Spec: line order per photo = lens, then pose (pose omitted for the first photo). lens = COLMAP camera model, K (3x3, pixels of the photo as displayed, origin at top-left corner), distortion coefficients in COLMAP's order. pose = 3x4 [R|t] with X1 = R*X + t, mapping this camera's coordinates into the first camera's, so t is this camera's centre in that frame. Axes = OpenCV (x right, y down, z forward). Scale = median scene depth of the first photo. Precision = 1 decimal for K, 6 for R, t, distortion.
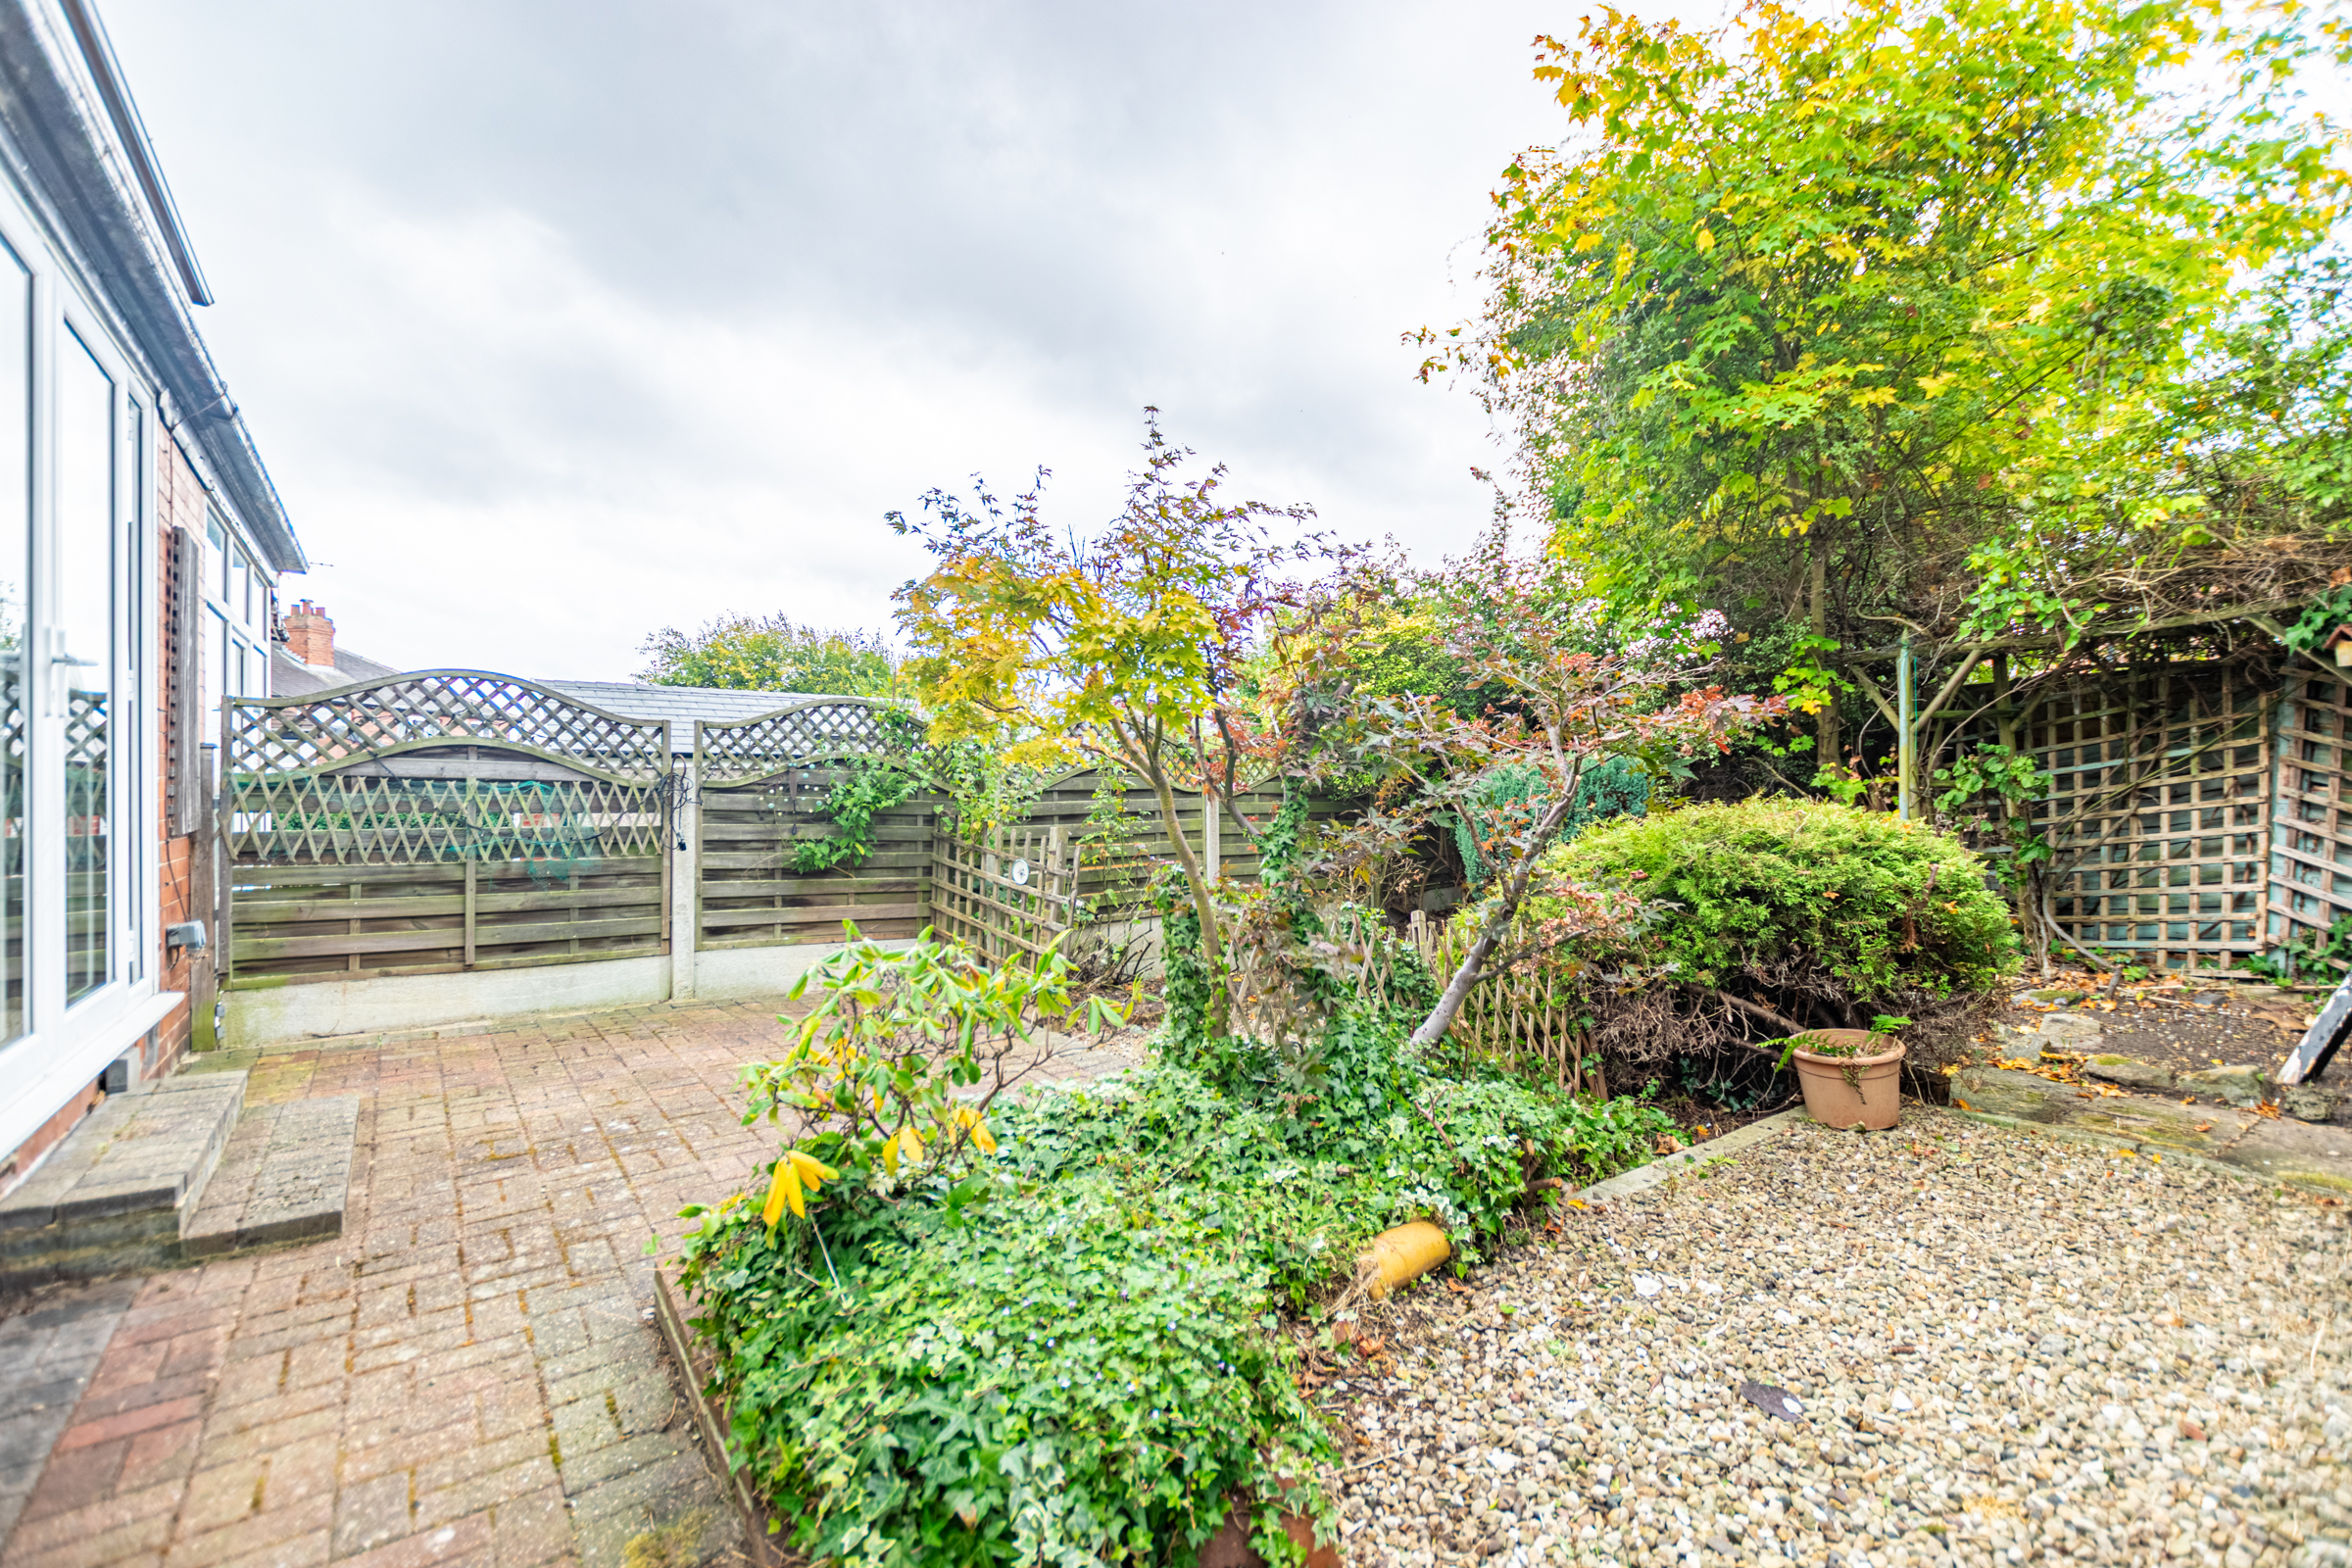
lens RADIAL K [[1018.1, 0, 1173.1], [0, 1018.1, 788.9], [0, 0, 1]] dist [-0.001024, -0.000753]
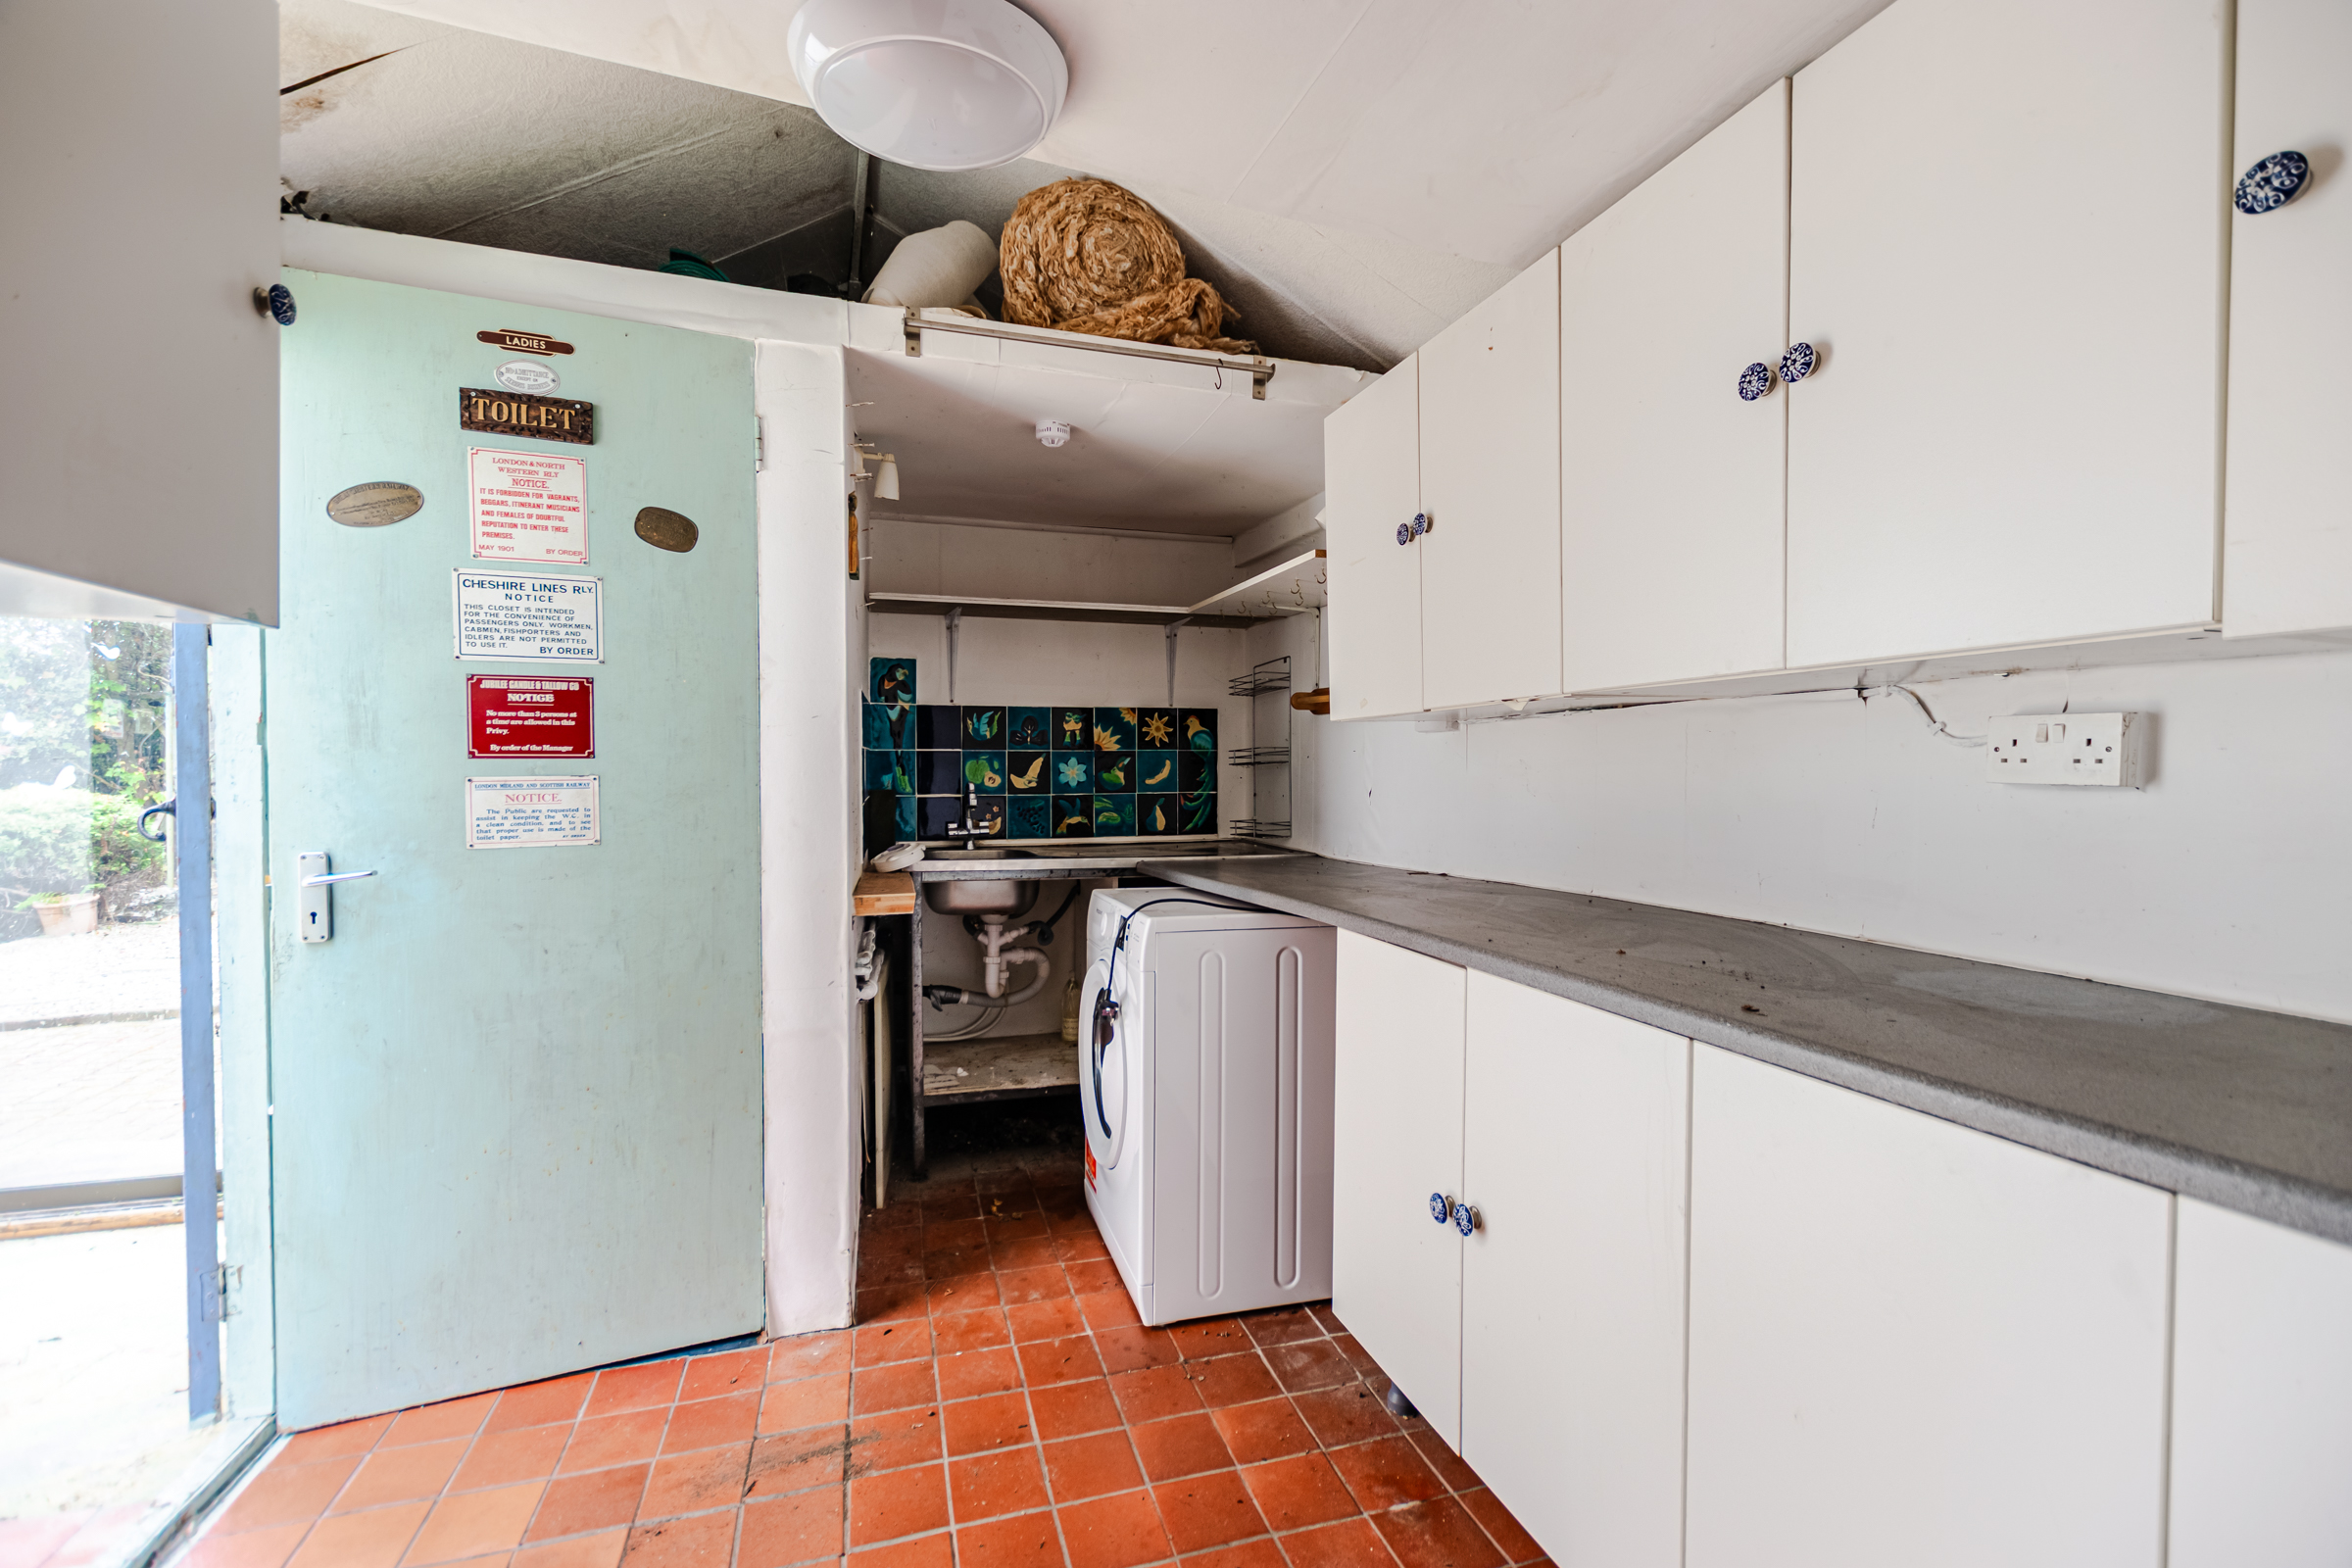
lens RADIAL K [[1018.1, 0, 1171.9], [0, 1018.1, 786.9], [0, 0, 1]] dist [-0.001024, -0.000753]
pose [[0.287535, -0.016202, 0.957633, -0.711844], [-0.002377, 0.999842, 0.017630, -0.033067], [-0.957767, -0.007346, 0.287451, -1.824750]]
